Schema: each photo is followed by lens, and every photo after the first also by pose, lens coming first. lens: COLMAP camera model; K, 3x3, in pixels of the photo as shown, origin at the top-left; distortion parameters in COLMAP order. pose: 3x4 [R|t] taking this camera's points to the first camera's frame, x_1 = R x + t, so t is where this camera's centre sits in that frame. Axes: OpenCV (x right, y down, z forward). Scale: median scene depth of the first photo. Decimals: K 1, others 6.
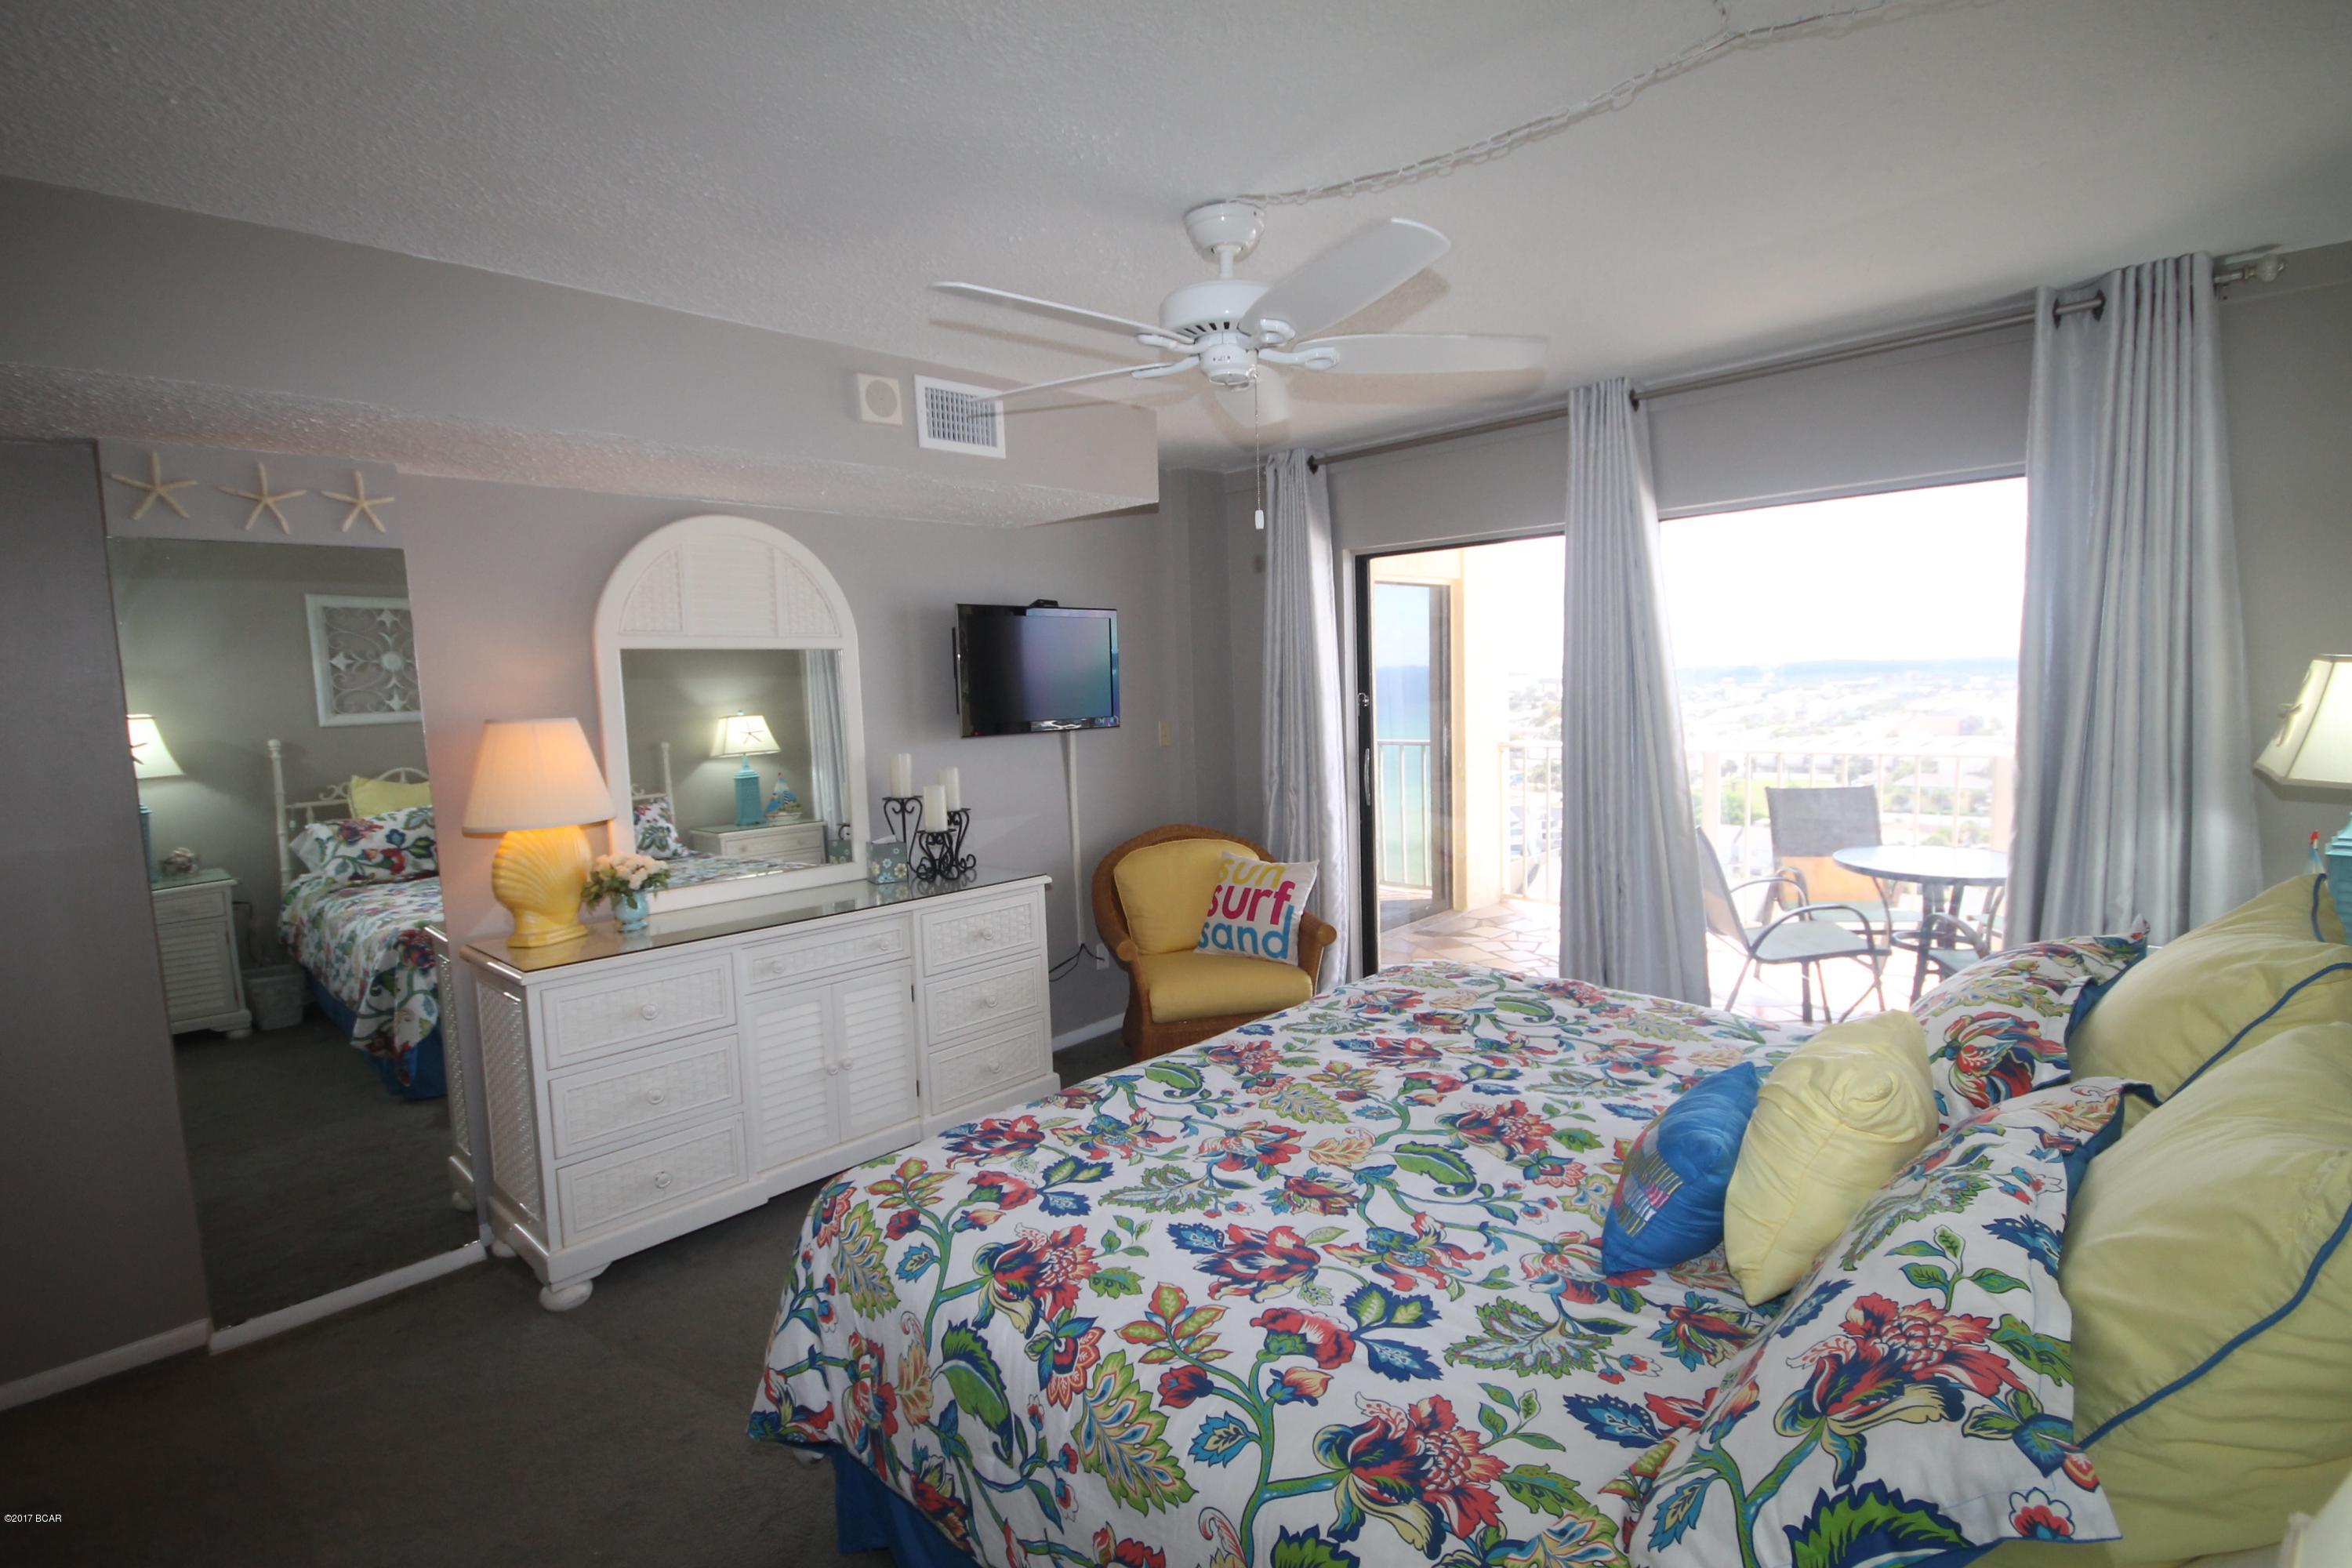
lens RADIAL K [[1138.7, 0, 1172.5], [0, 1138.7, 736.6], [0, 0, 1]] dist [-0.071776, -0.000074]
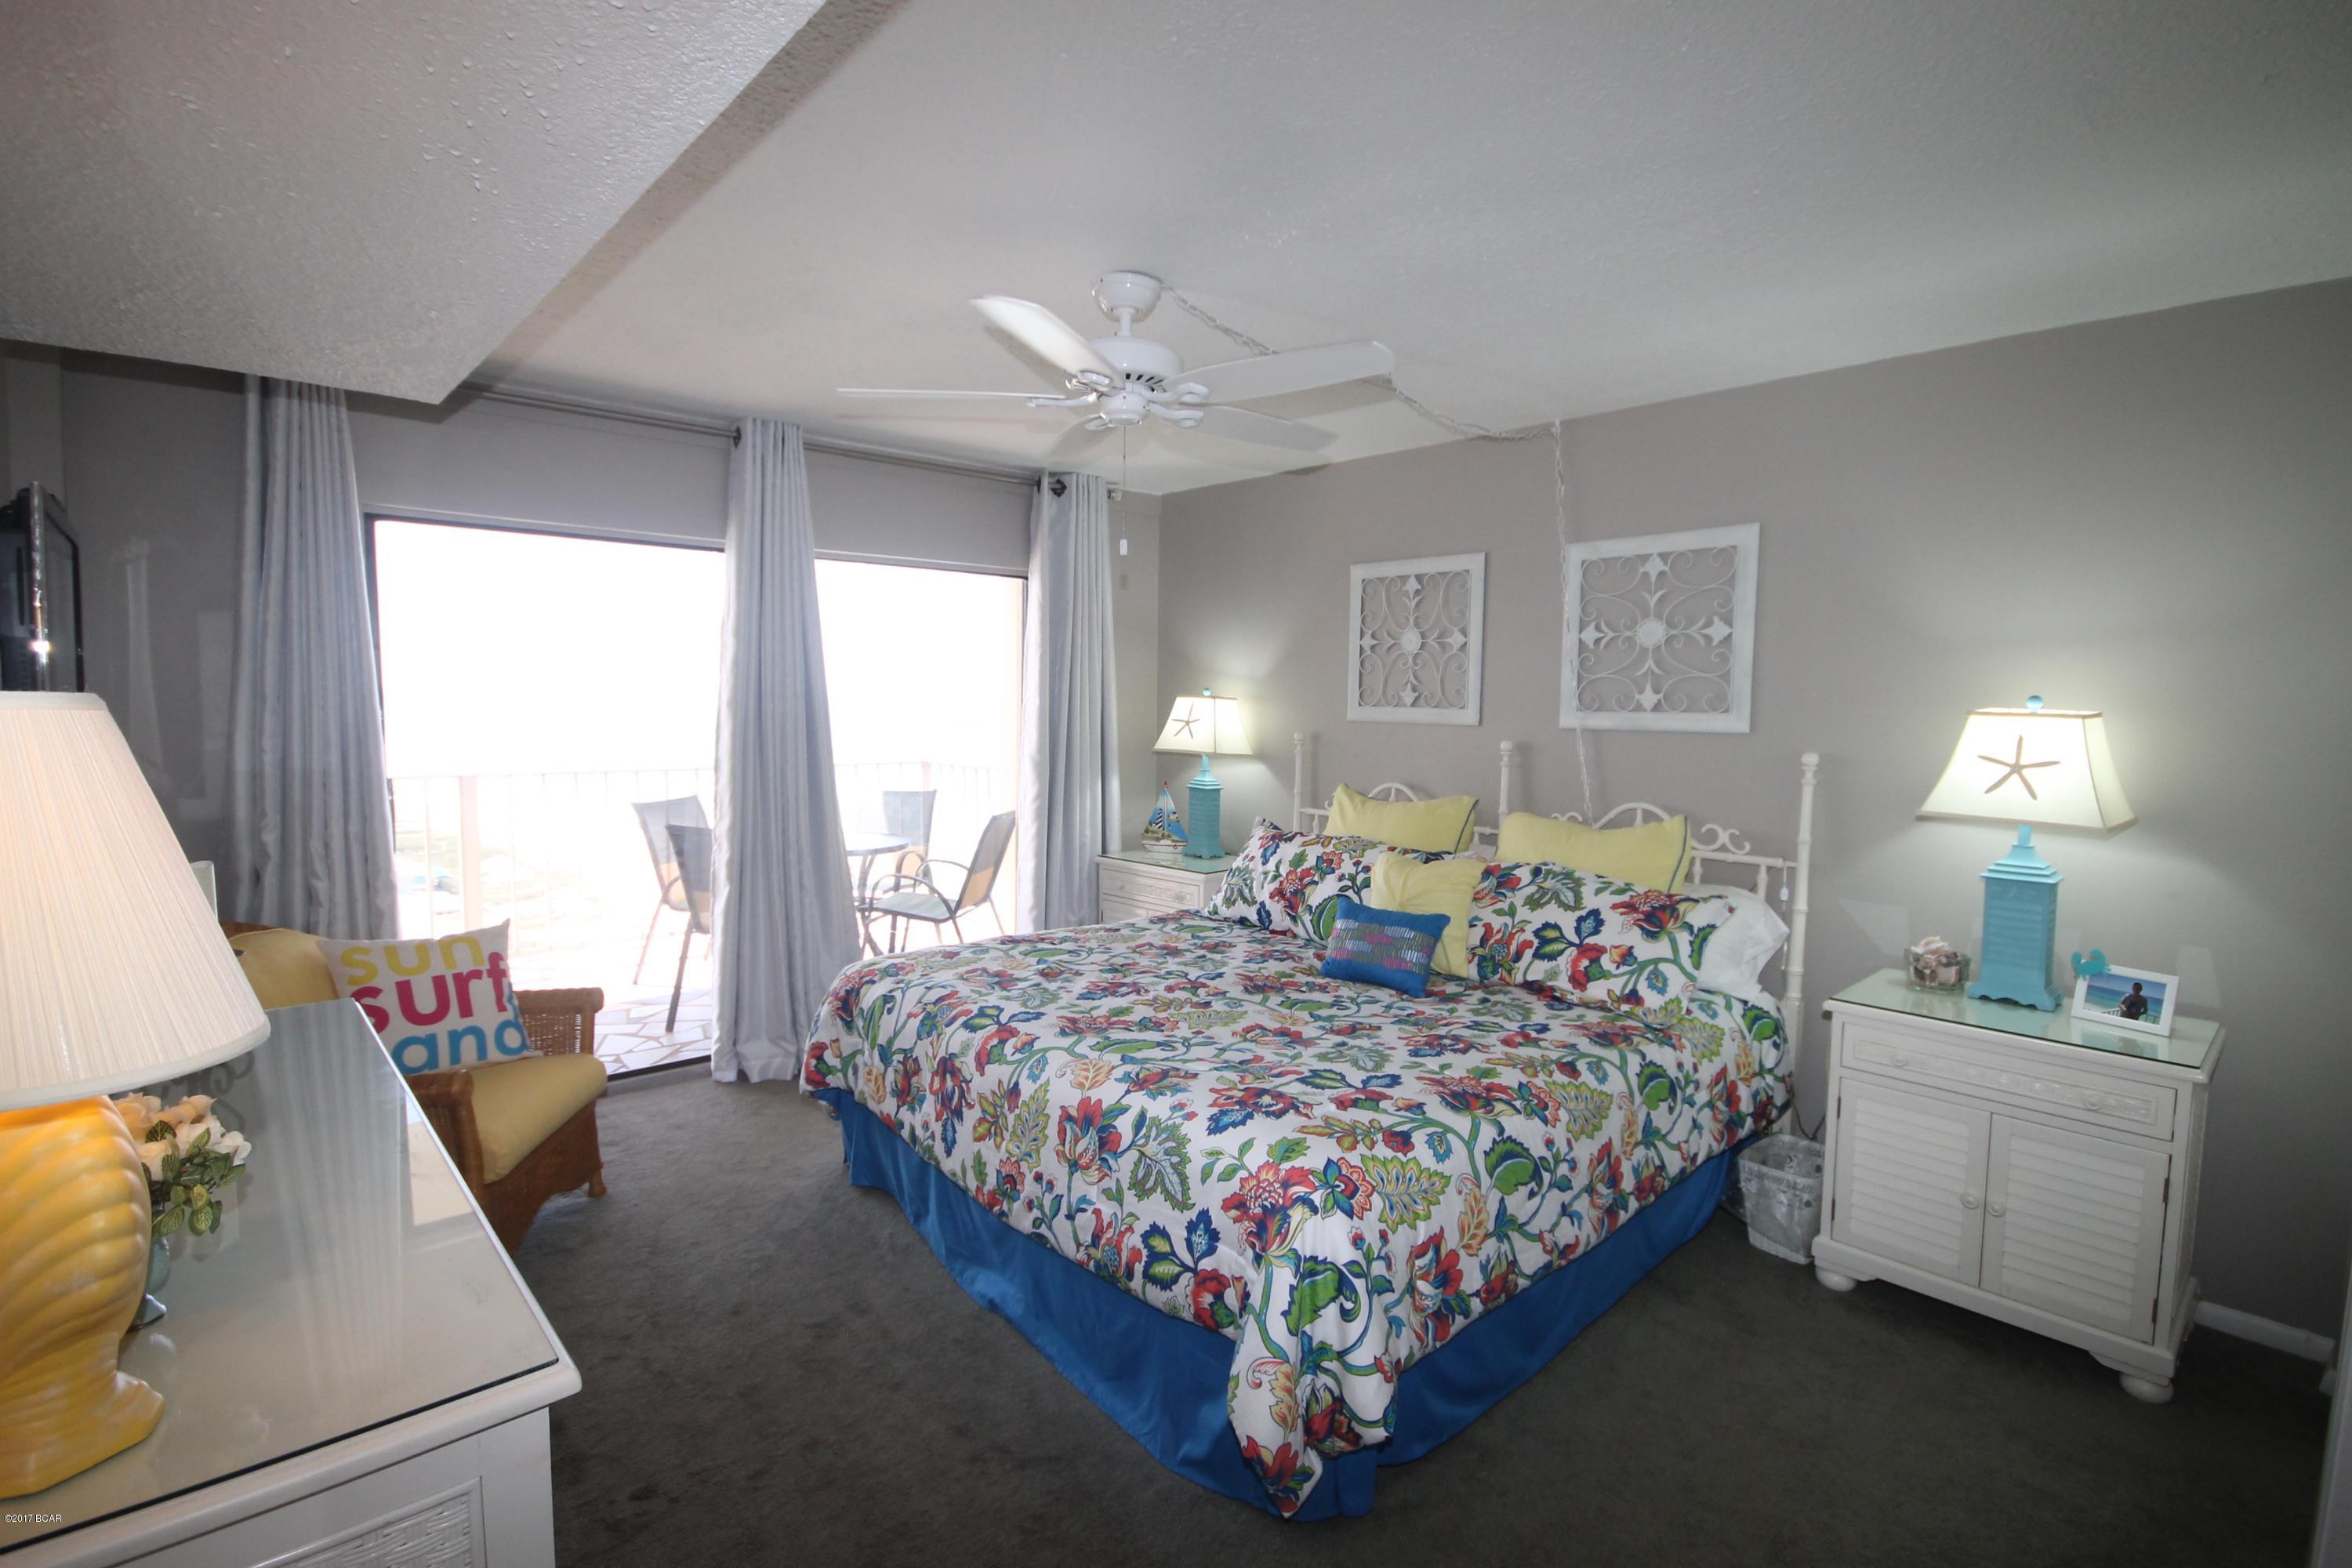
lens RADIAL K [[1129.8, 0, 1206.6], [0, 1129.8, 779.7], [0, 0, 1]] dist [-0.000975, 0.000672]
pose [[0.042748, -0.045922, 0.998030, -1.244804], [0.032952, 0.998464, 0.044530, -0.011107], [-0.998542, 0.030983, 0.044196, 0.983854]]
